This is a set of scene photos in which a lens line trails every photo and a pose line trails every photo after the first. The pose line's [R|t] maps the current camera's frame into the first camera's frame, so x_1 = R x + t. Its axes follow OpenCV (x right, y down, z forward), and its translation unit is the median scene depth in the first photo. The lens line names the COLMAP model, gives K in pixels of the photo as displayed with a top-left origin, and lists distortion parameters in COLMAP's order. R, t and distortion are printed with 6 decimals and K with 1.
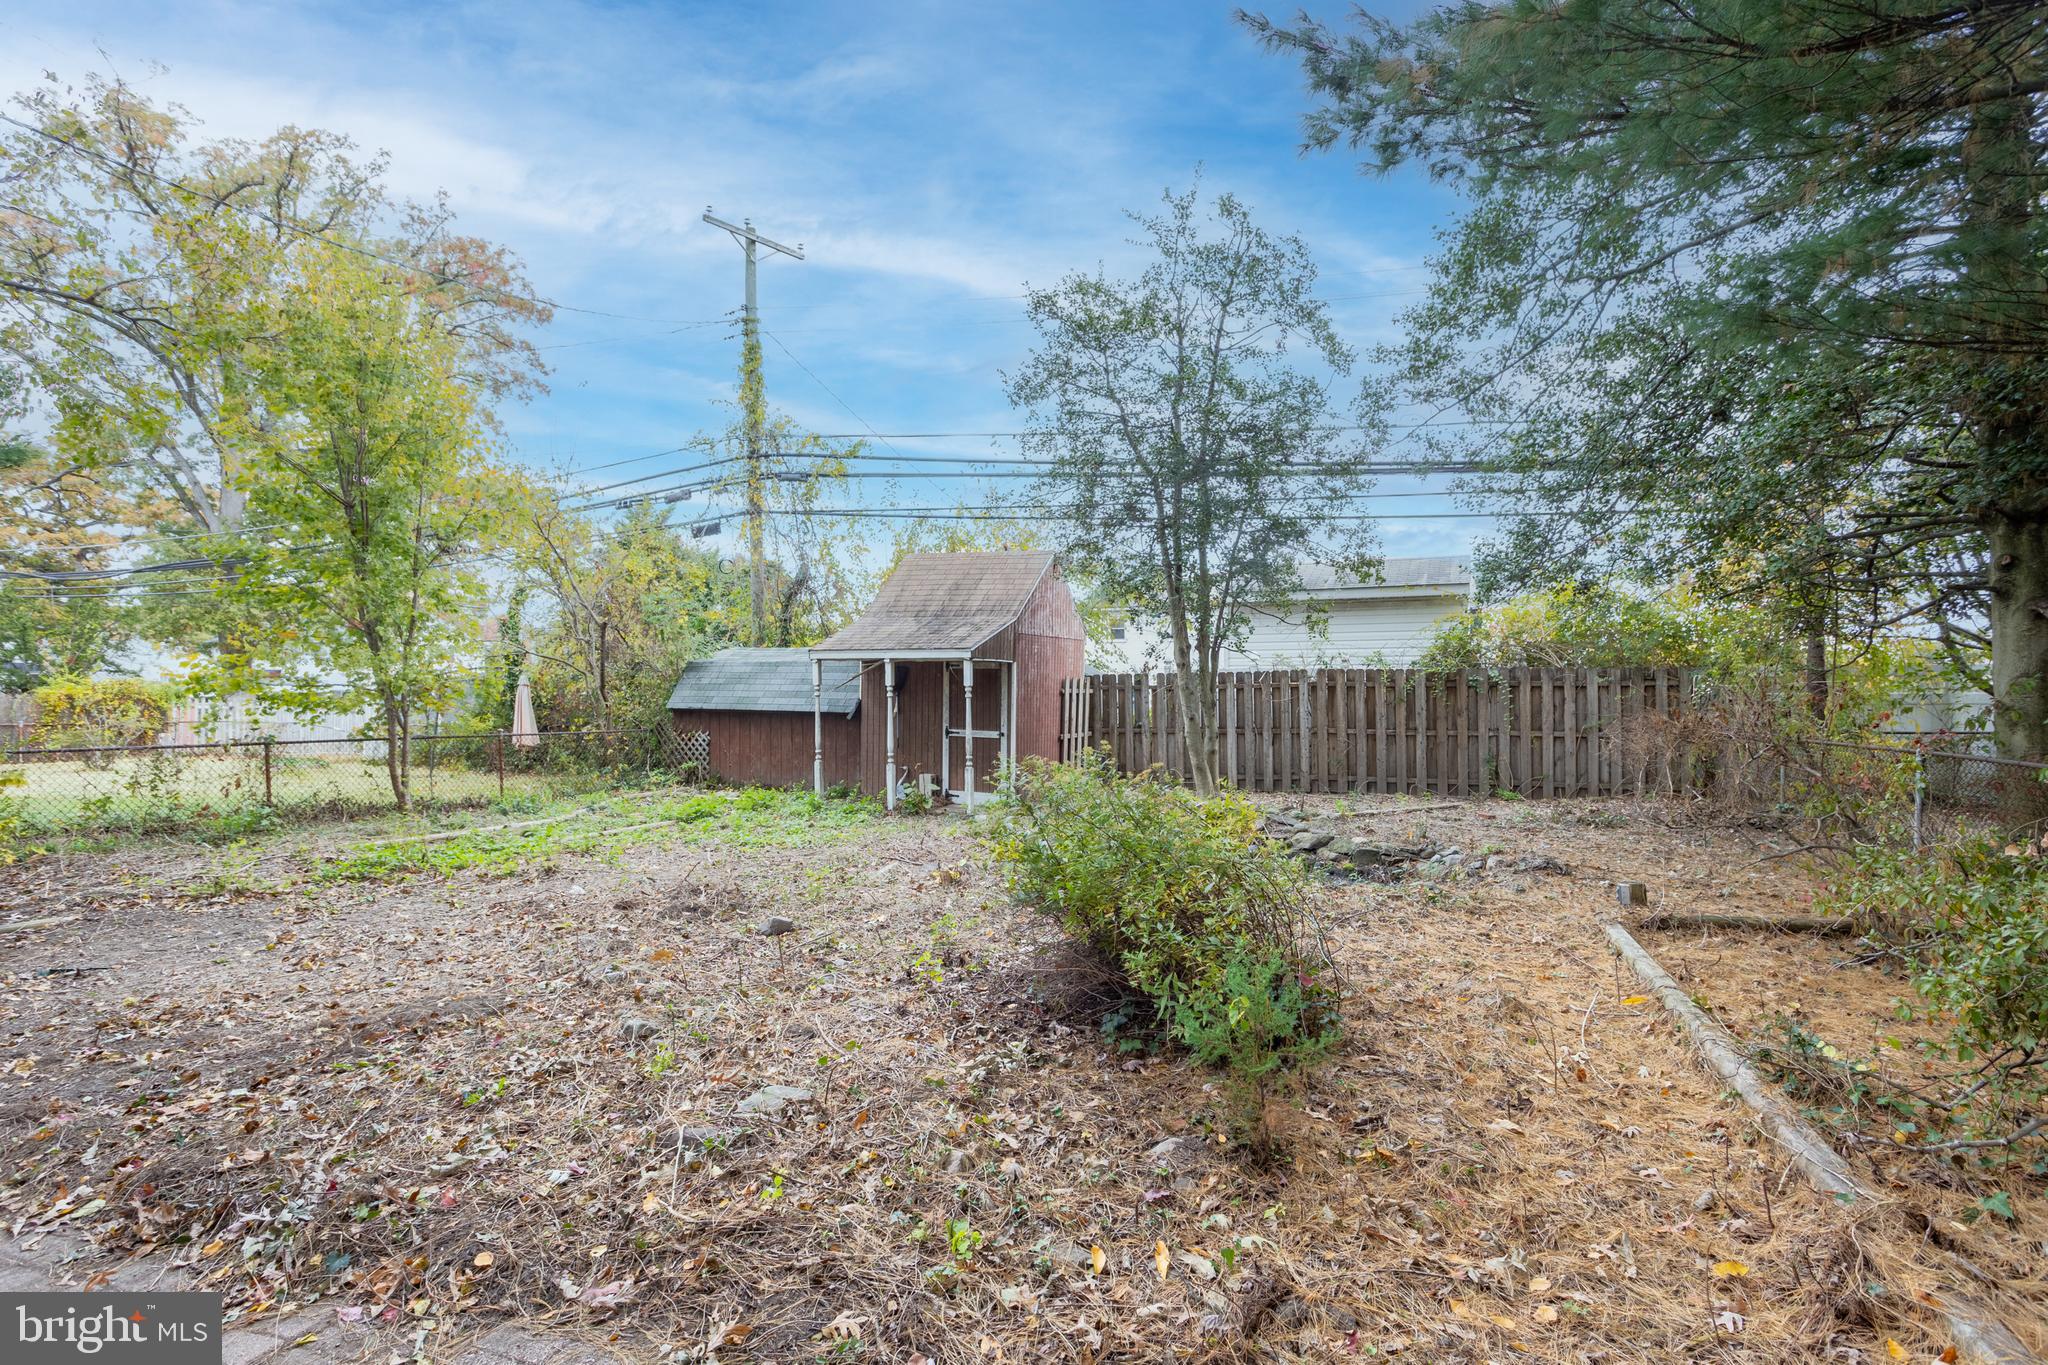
lens RADIAL K [[999.6, 0, 1023.8], [0, 999.6, 682.1], [0, 0, 1]] dist [0.000682, 0.000219]
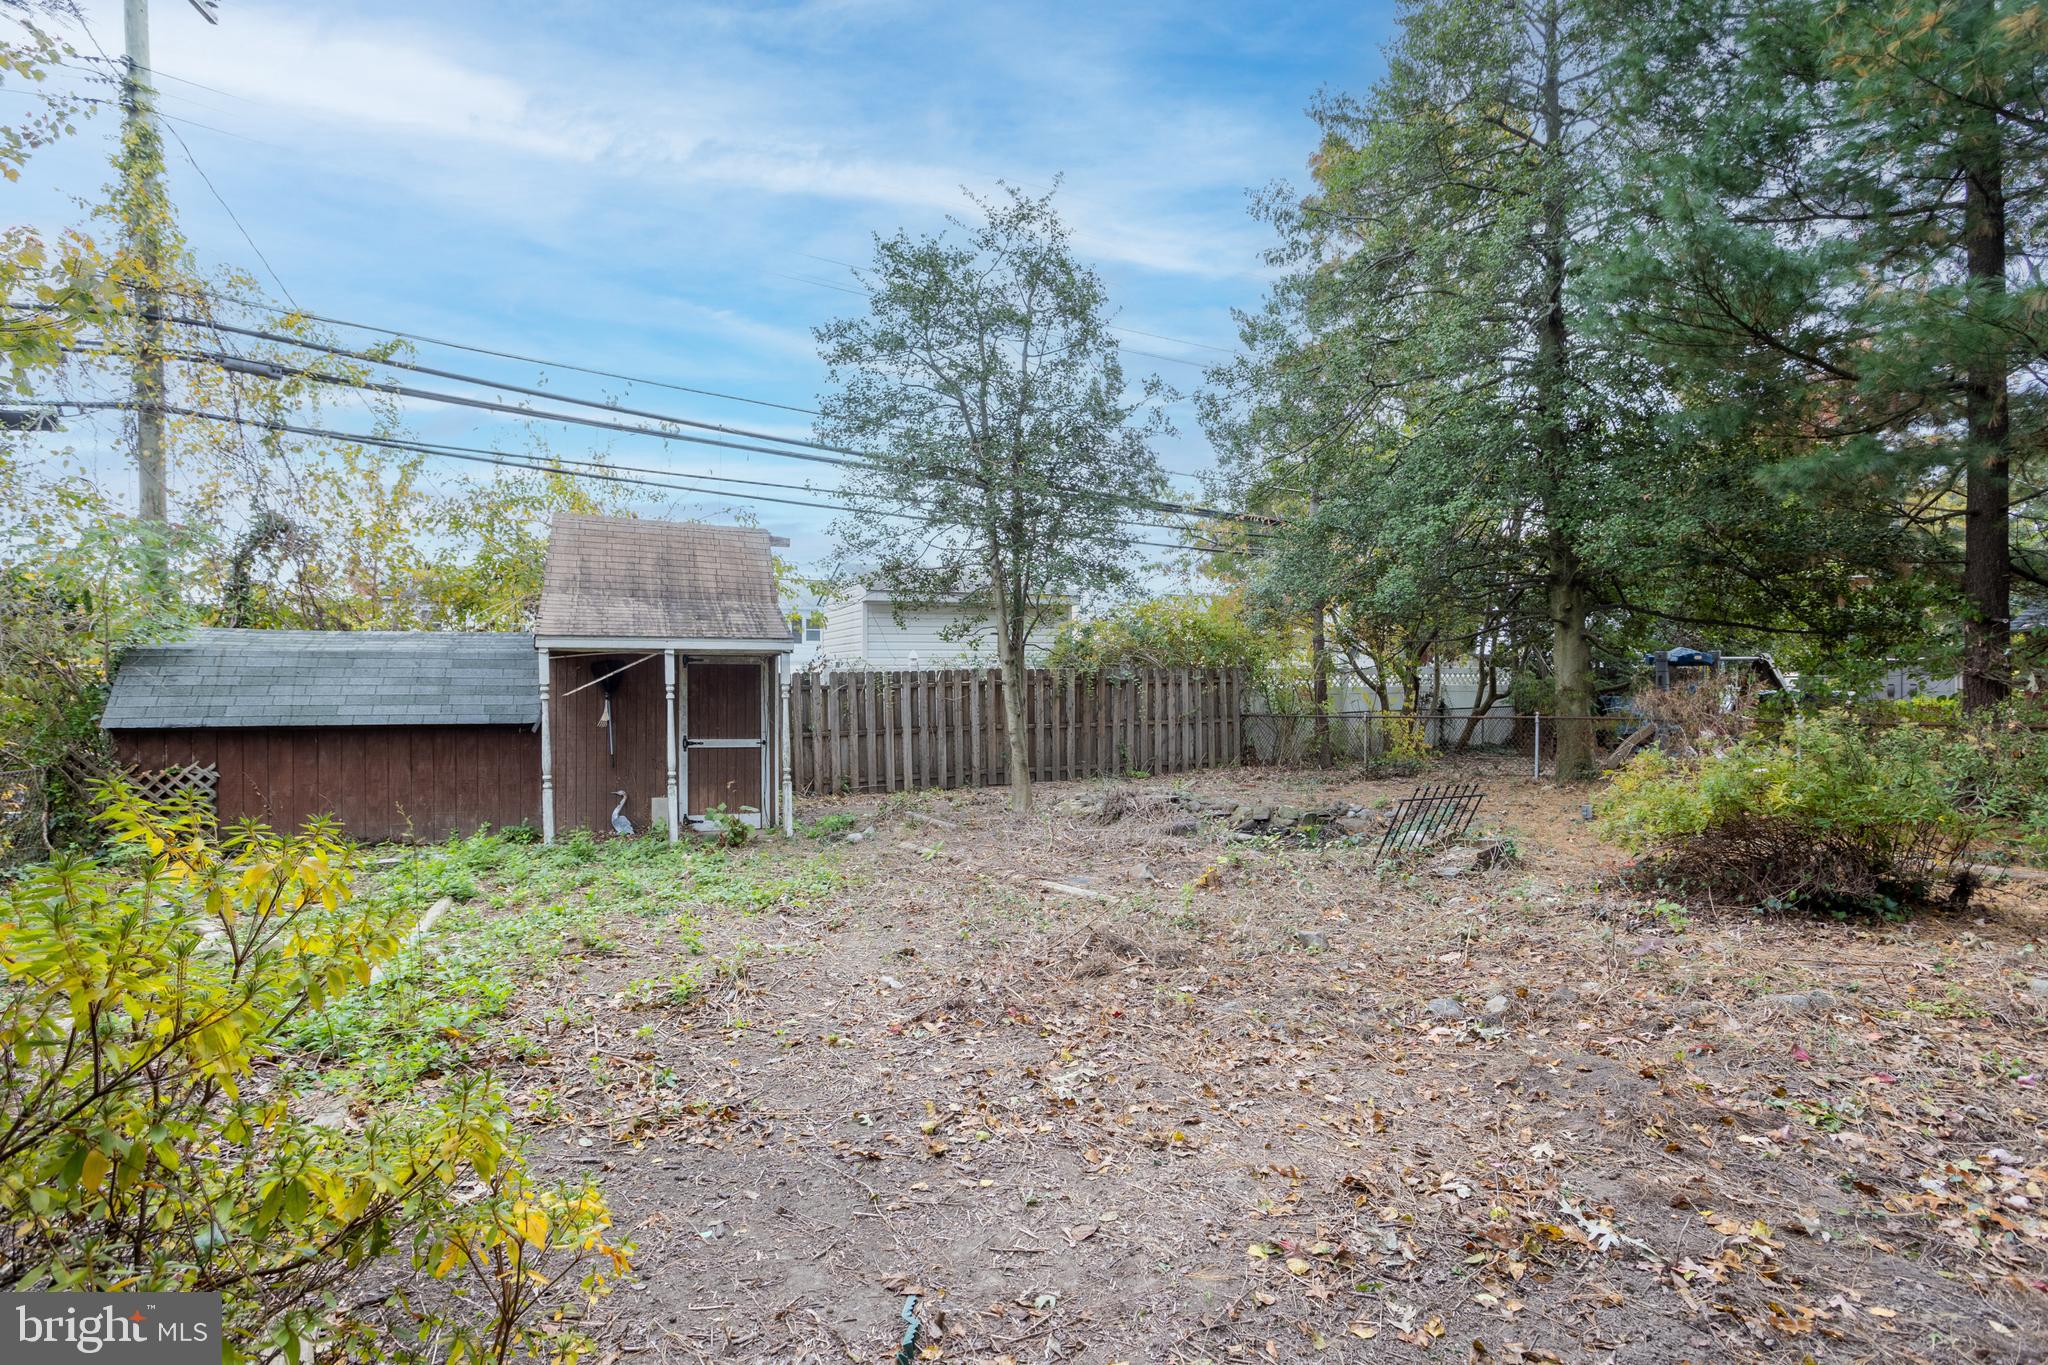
lens RADIAL K [[999.6, 0, 1023.7], [0, 999.6, 683.4], [0, 0, 1]] dist [0.000682, 0.000219]
pose [[0.696040, -0.001767, 0.718001, -0.434309], [0.004793, 0.999986, -0.002186, 0.005045], [-0.717987, 0.004963, 0.696039, 0.234764]]
